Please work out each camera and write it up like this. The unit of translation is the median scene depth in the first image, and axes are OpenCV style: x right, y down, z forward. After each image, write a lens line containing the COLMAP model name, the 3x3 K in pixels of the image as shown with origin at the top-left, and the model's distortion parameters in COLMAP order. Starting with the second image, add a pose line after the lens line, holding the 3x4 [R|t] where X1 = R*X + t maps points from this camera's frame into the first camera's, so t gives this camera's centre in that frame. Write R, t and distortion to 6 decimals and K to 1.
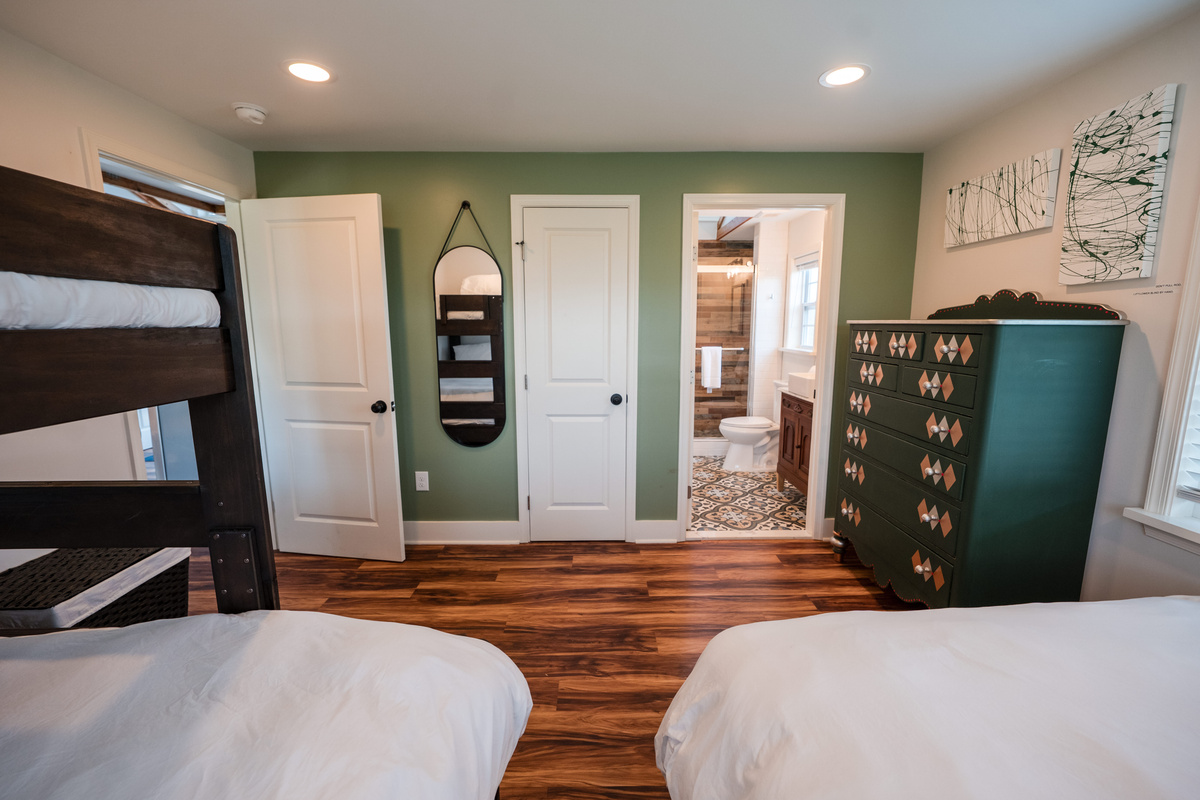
lens RADIAL K [[486.9, 0, 600.6], [0, 486.9, 395.3], [0, 0, 1]] dist [0.002000, 0.000450]
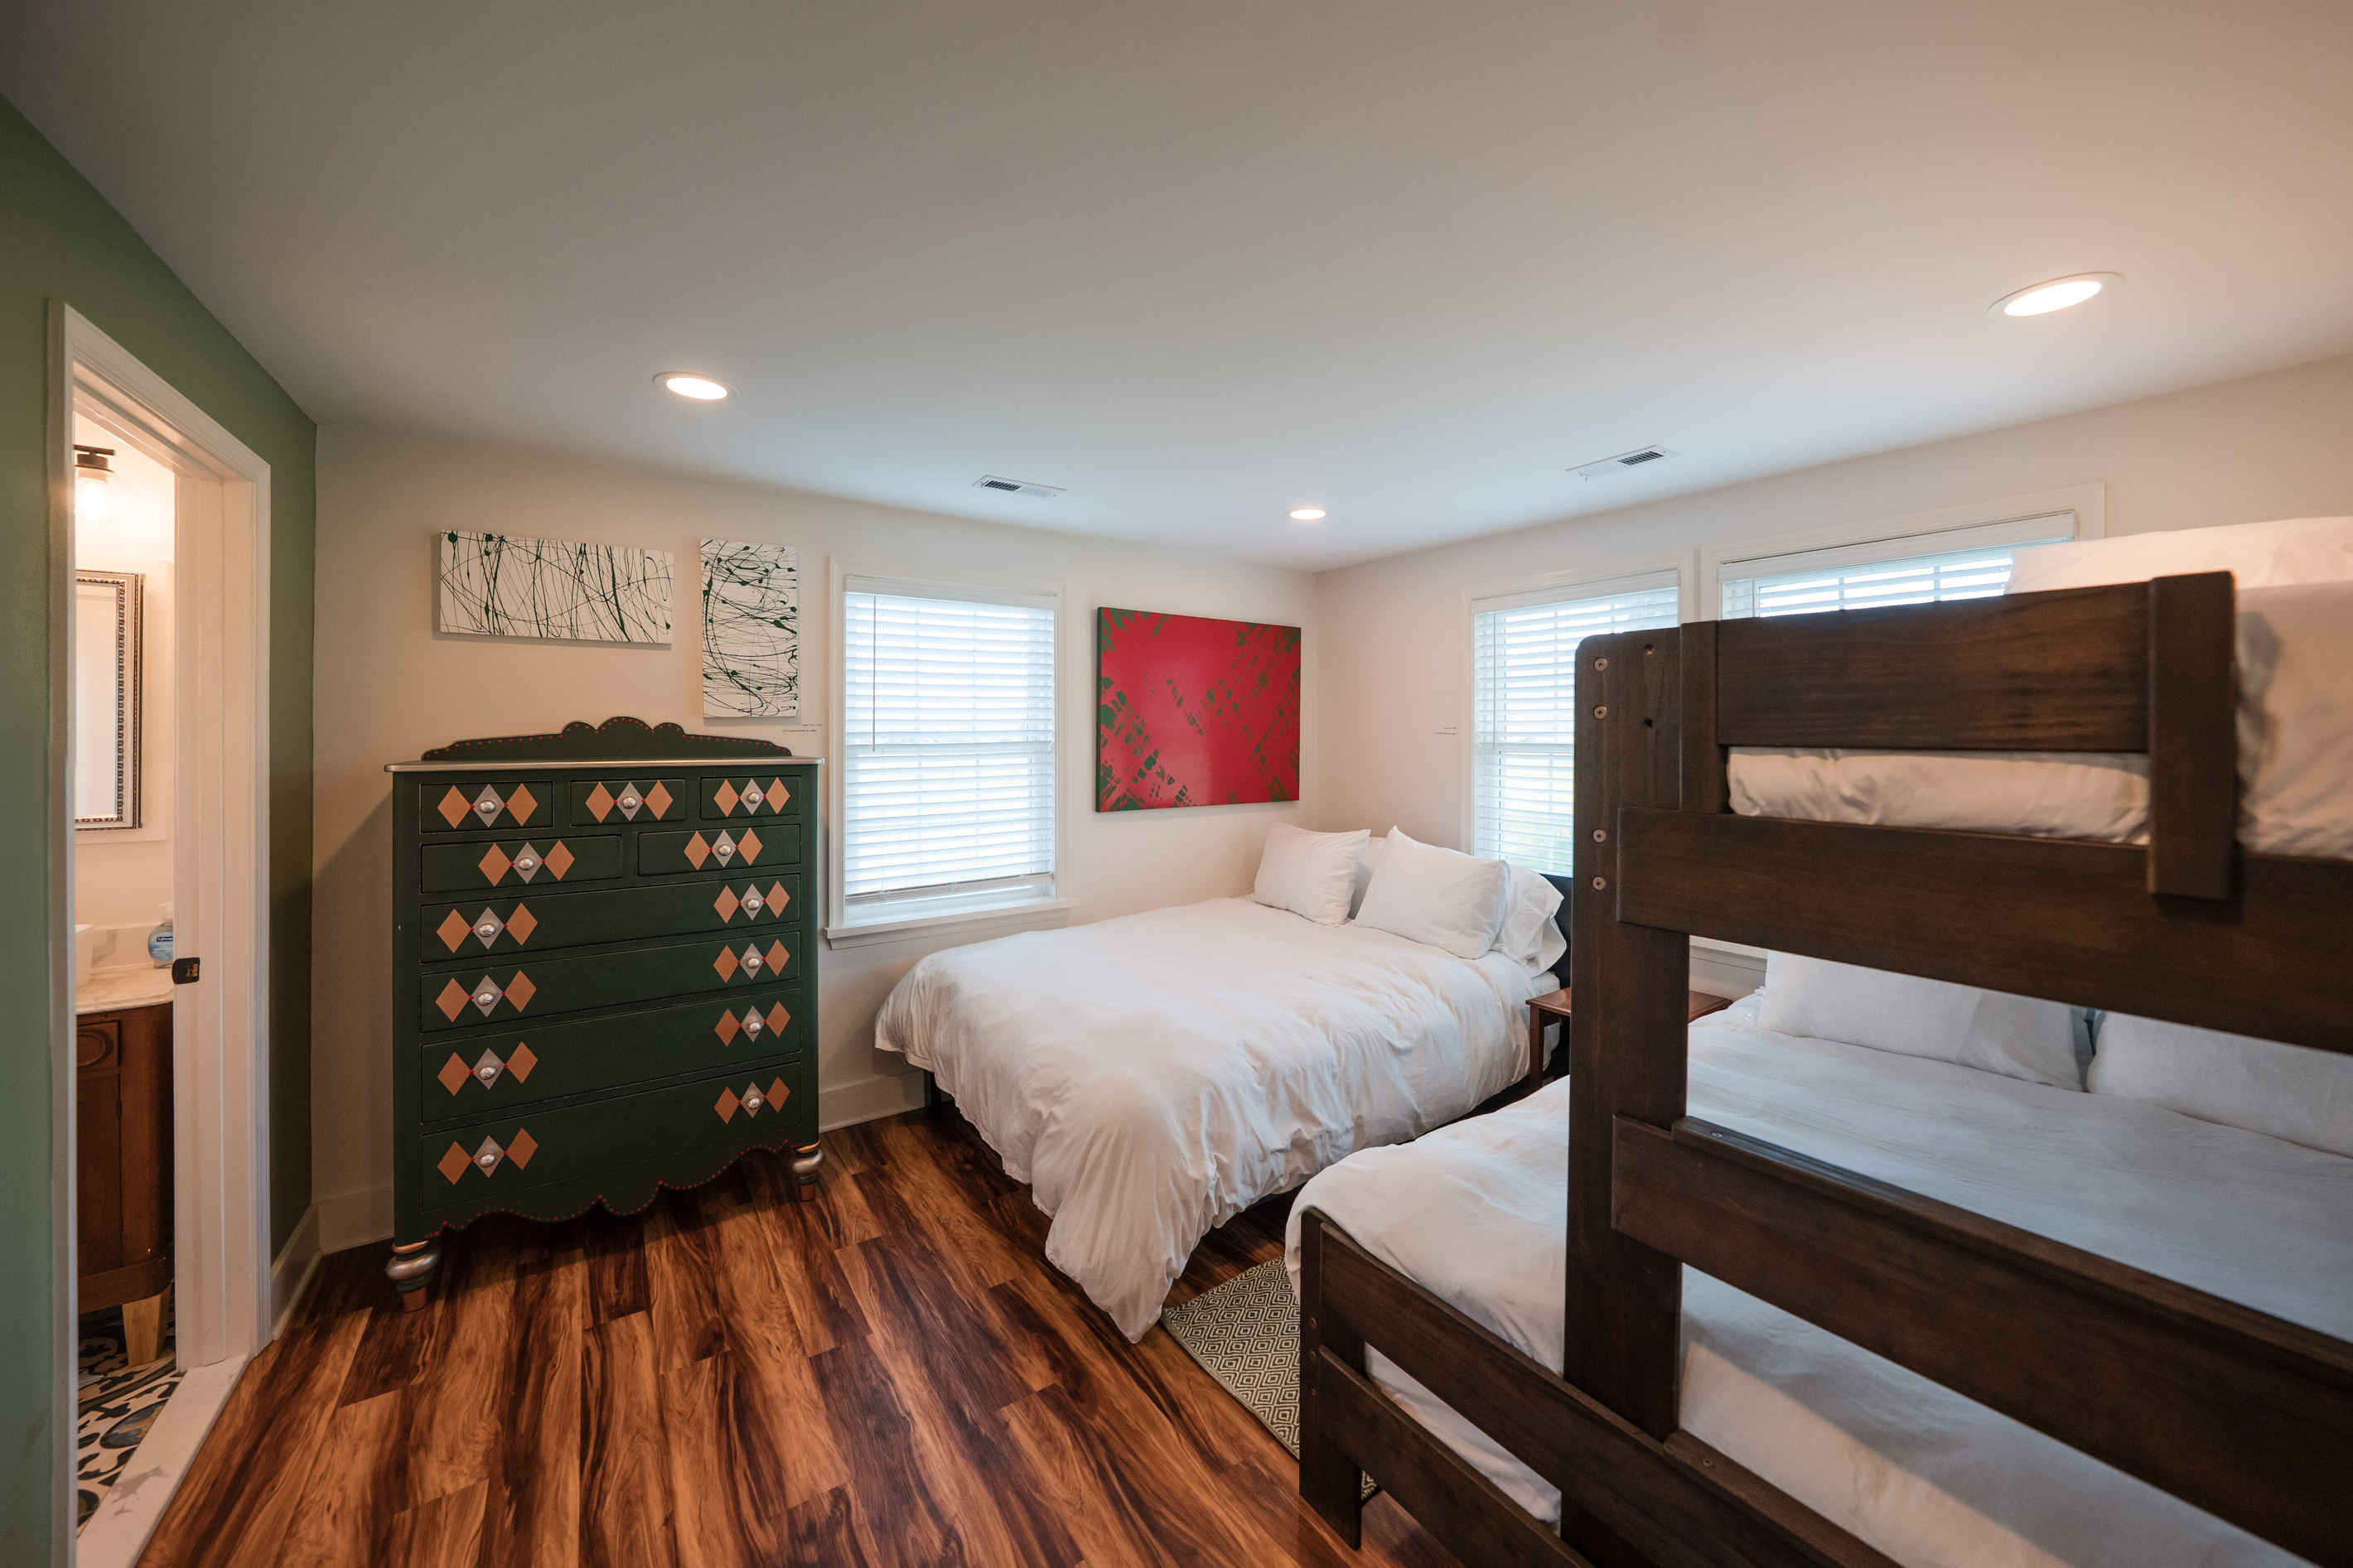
lens RADIAL K [[873.0, 0, 1173.0], [0, 873.0, 741.0], [0, 0, 1]] dist [0.012888, 0.000105]
pose [[-0.548760, -0.012060, 0.835893, -0.787730], [0.120506, 0.988312, 0.093371, -0.224776], [-0.827249, 0.151969, -0.540892, 1.144828]]
